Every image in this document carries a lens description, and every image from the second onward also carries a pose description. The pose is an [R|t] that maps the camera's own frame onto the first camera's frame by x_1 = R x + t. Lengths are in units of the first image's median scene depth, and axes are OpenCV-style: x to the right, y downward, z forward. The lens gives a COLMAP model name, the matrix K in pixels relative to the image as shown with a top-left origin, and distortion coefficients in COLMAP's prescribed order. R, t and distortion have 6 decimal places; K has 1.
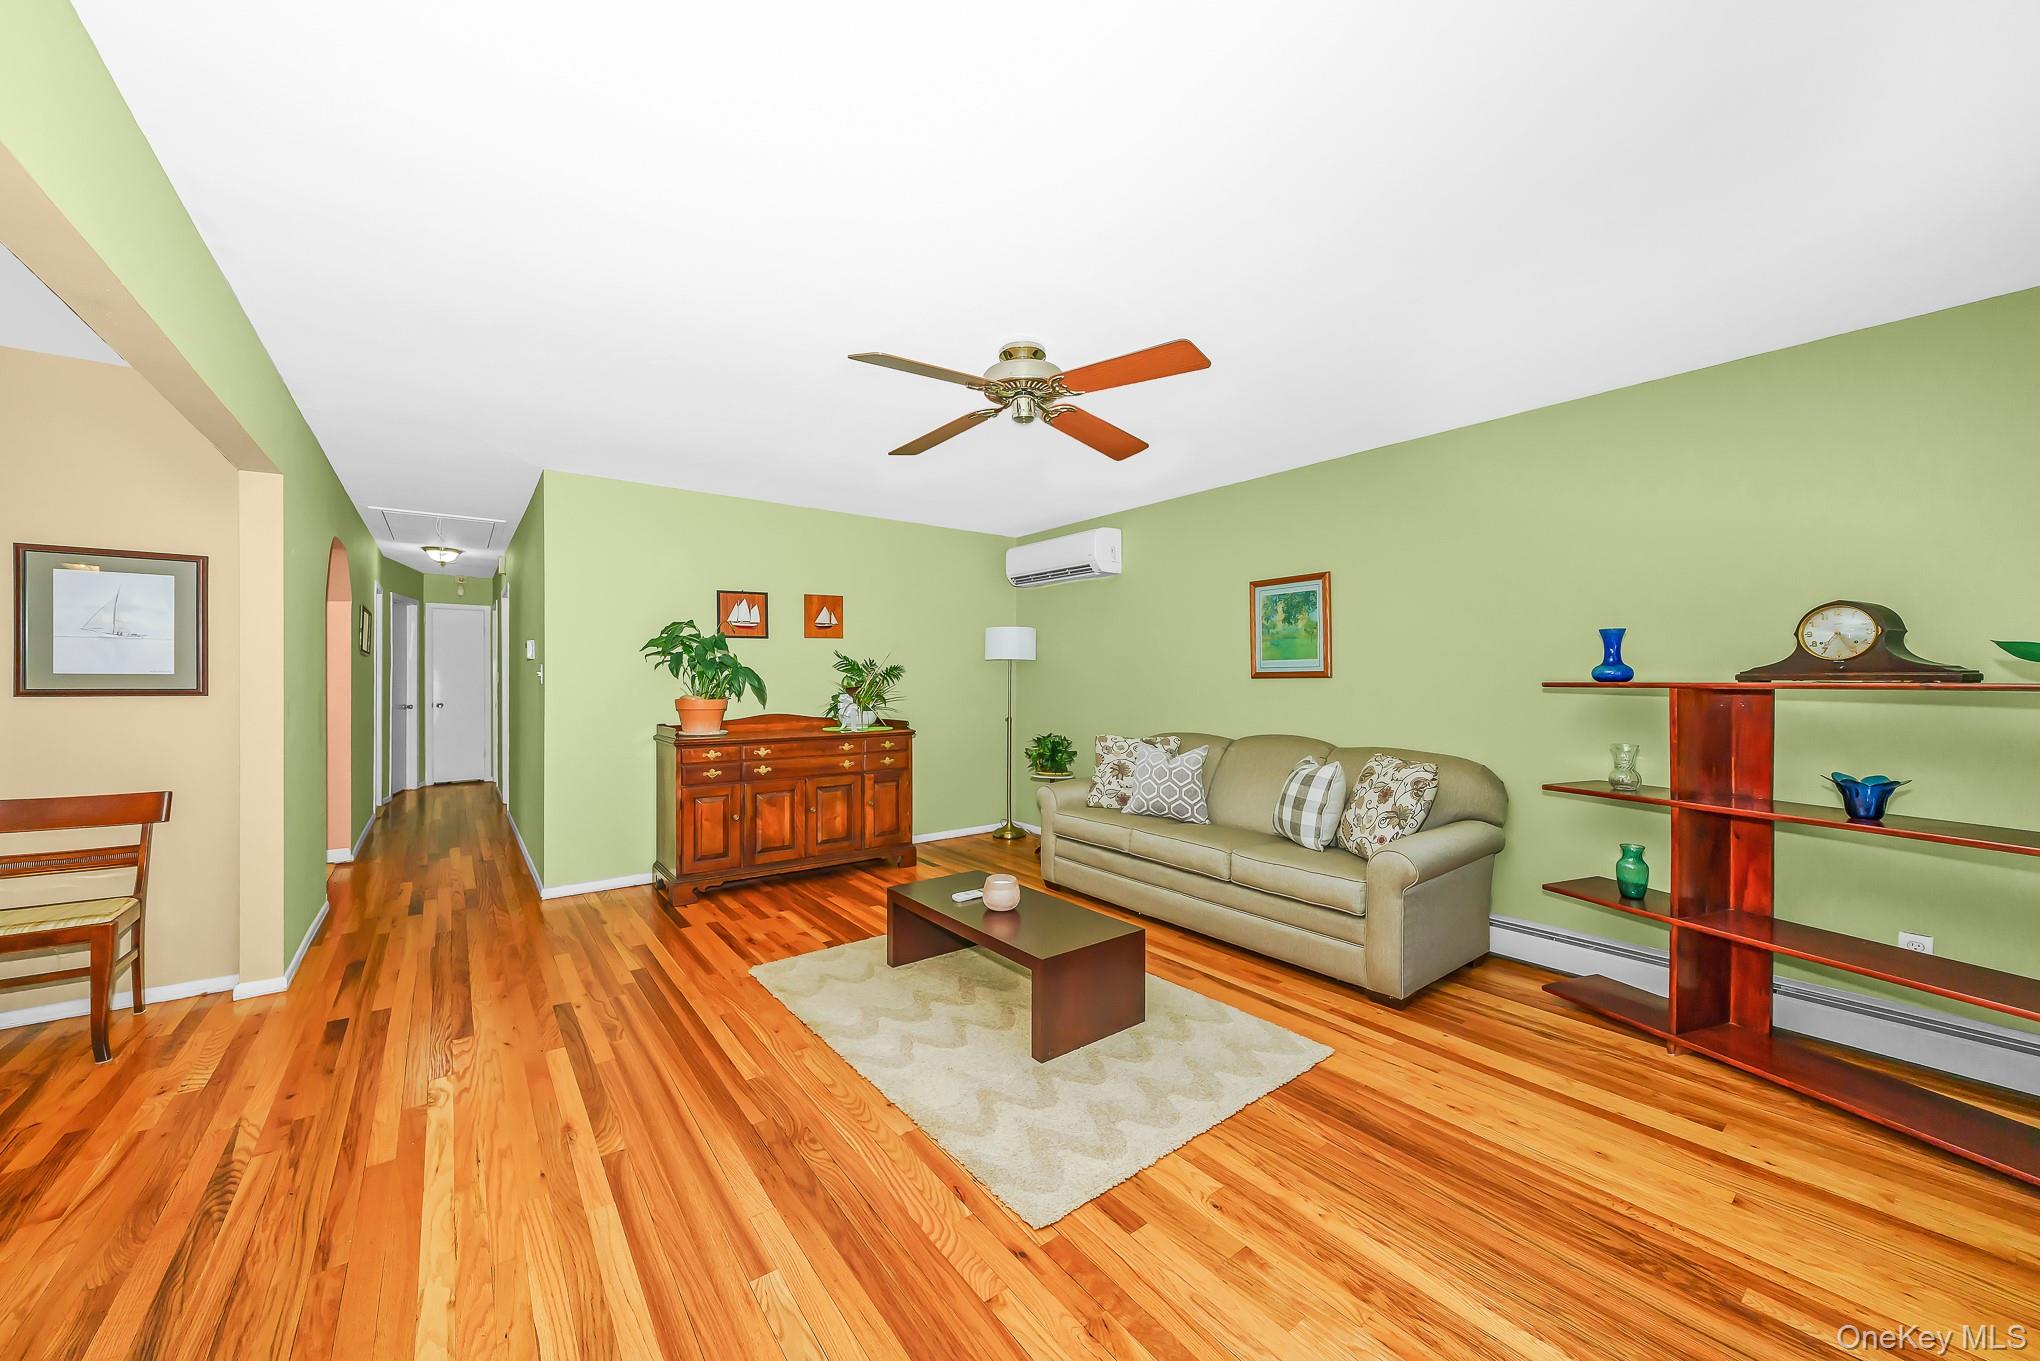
lens RADIAL K [[759.3, 0, 1020.0], [0, 759.3, 680.5], [0, 0, 1]] dist [-0.001472, -0.000028]
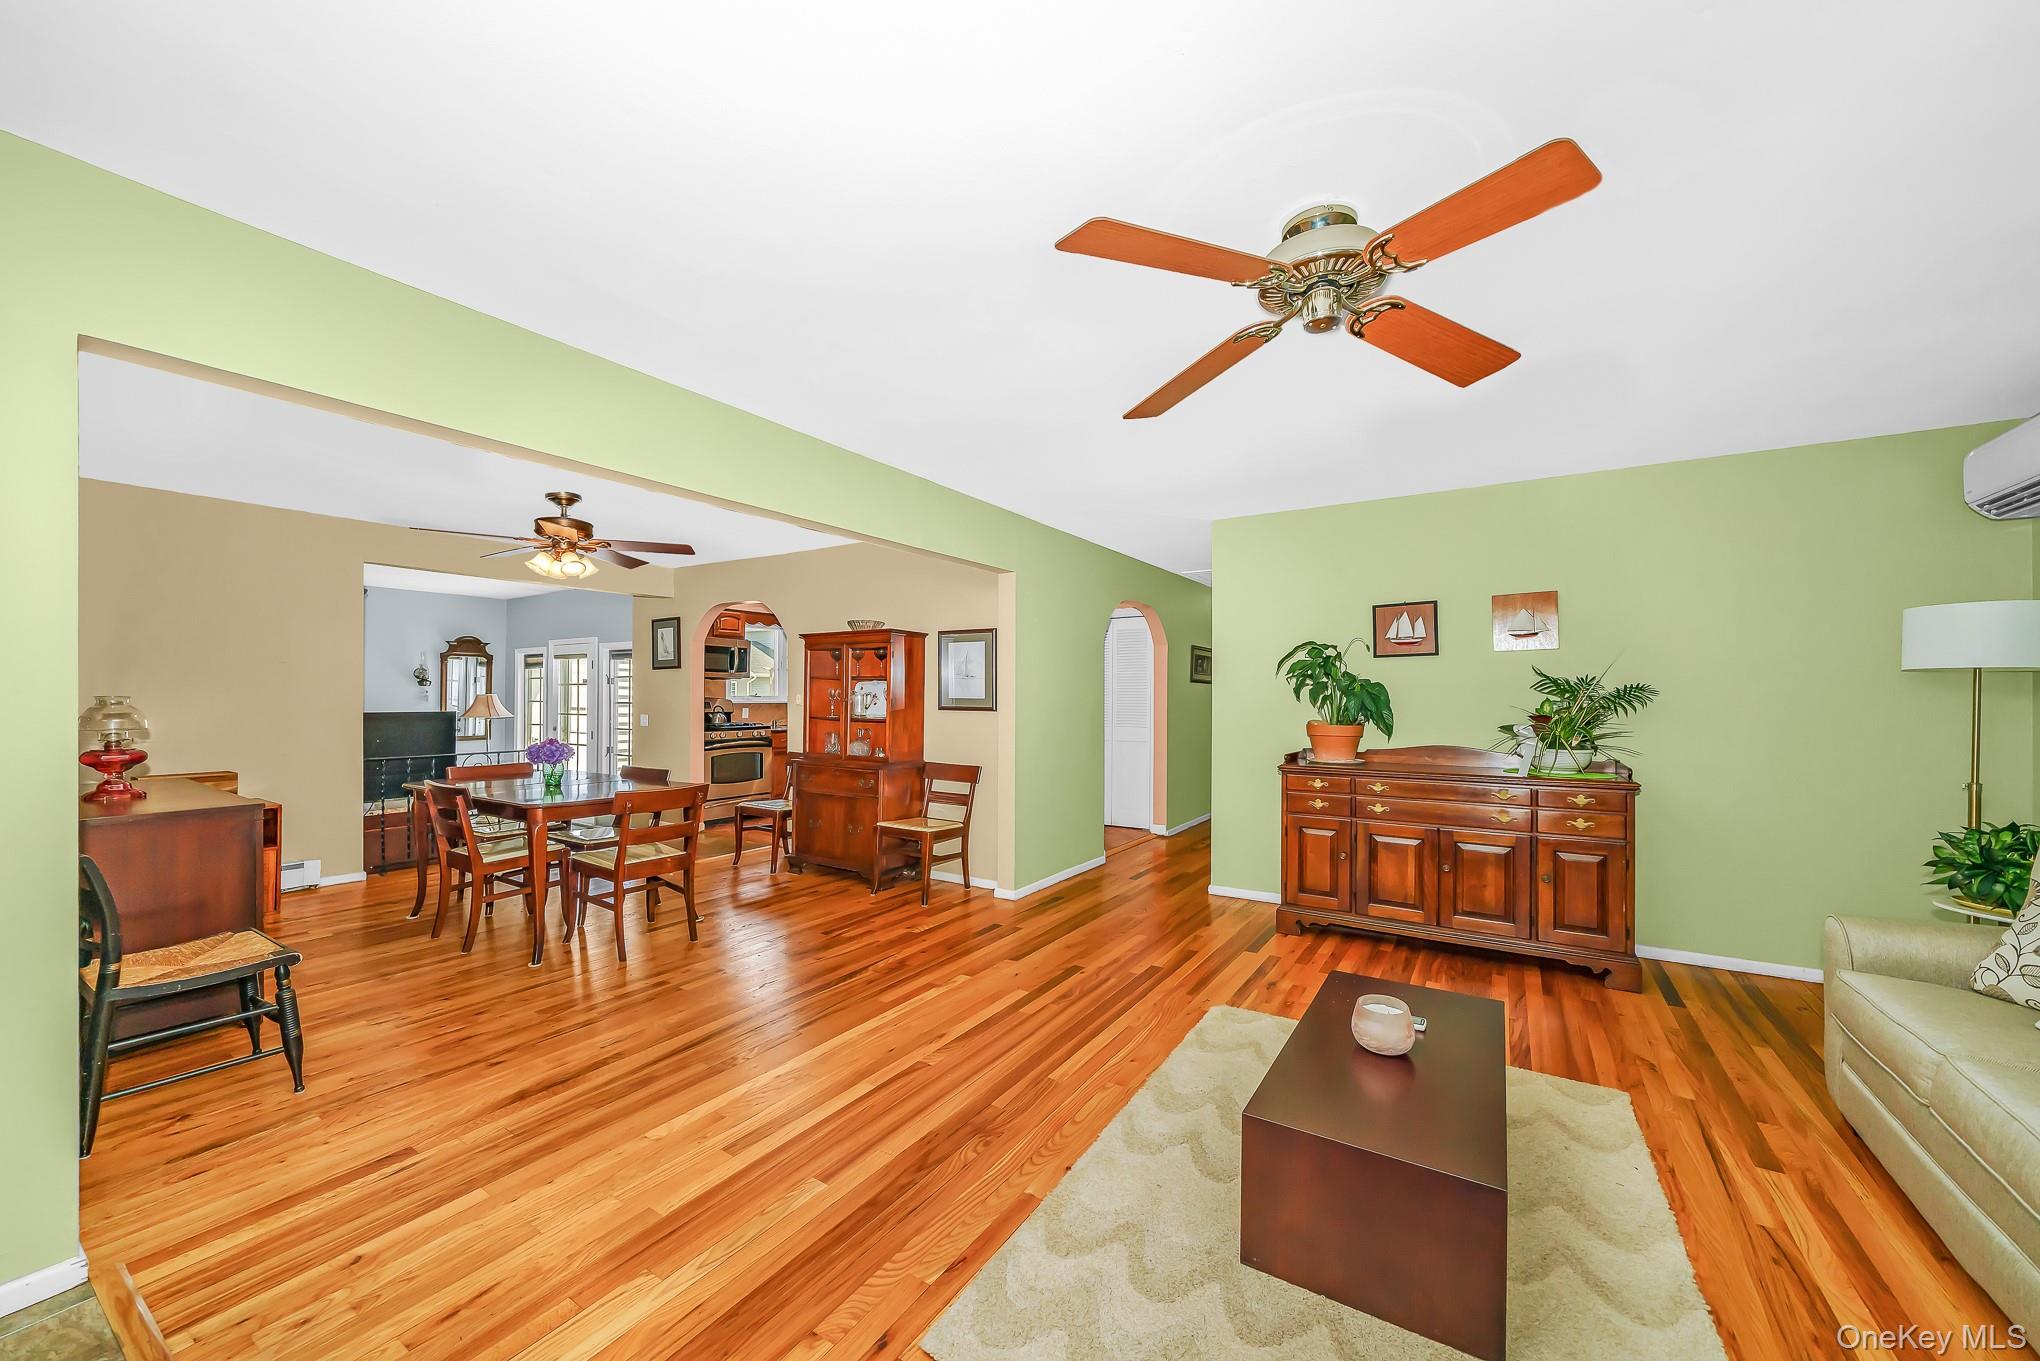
lens RADIAL K [[761.9, 0, 1014.7], [0, 761.9, 694.1], [0, 0, 1]] dist [-0.000078, 0.000035]
pose [[0.322604, -0.002467, -0.946531, 0.464612], [-0.004478, 0.999981, -0.004132, -0.009816], [0.946523, 0.005572, 0.322587, 0.429918]]
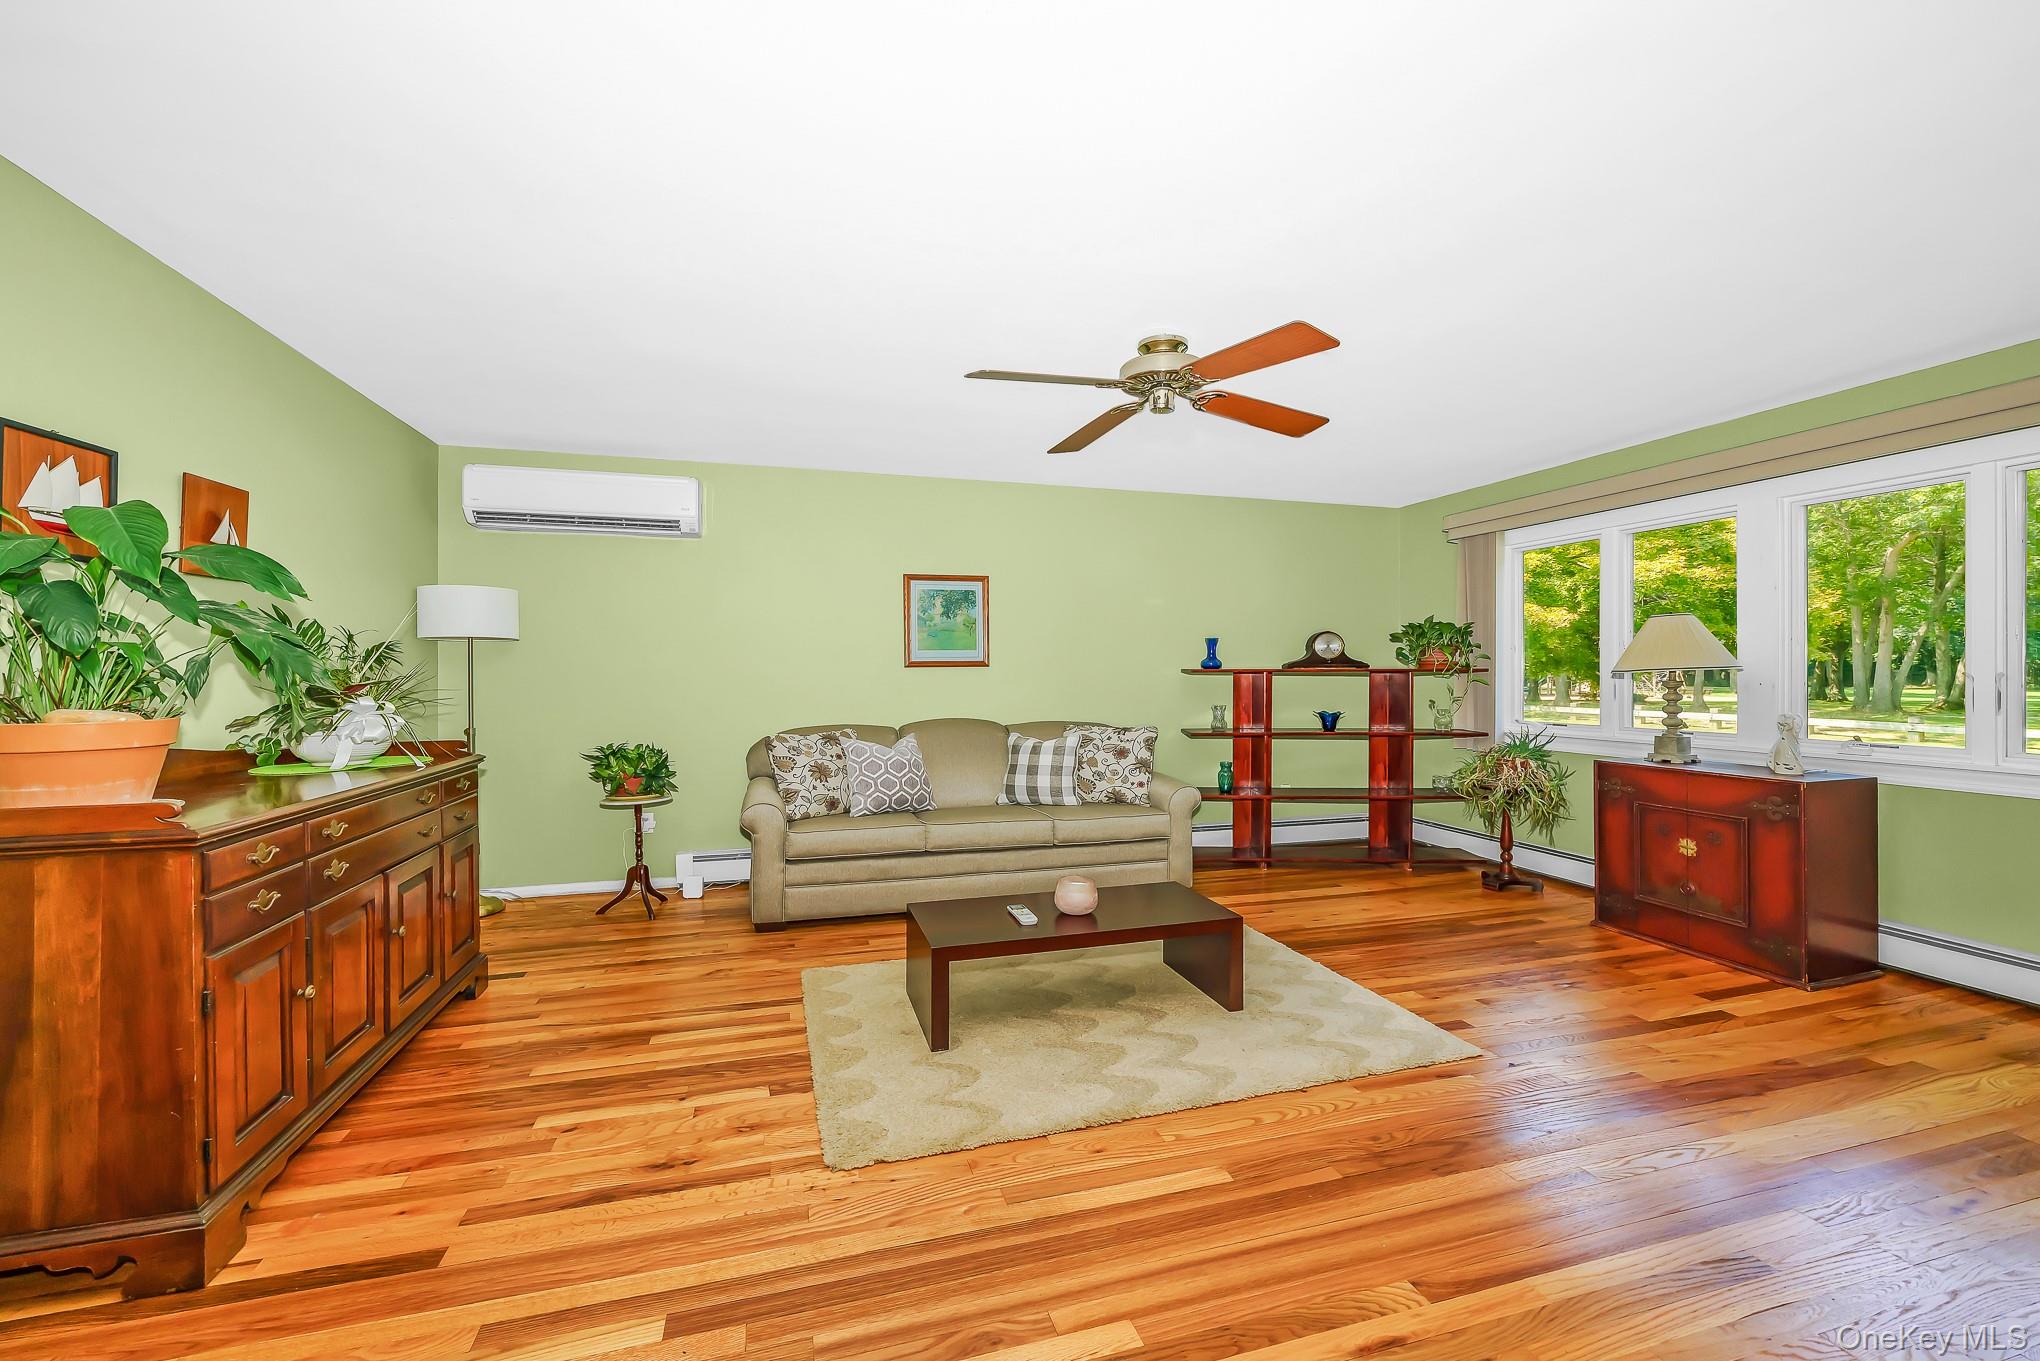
lens RADIAL K [[760.6, 0, 1007.8], [0, 760.6, 669.1], [0, 0, 1]] dist [-0.003406, -0.000176]
pose [[0.385717, 0.002776, 0.922613, -0.798617], [0.002744, 0.999988, -0.004156, 0.006021], [-0.922613, 0.004135, 0.385705, 0.625424]]
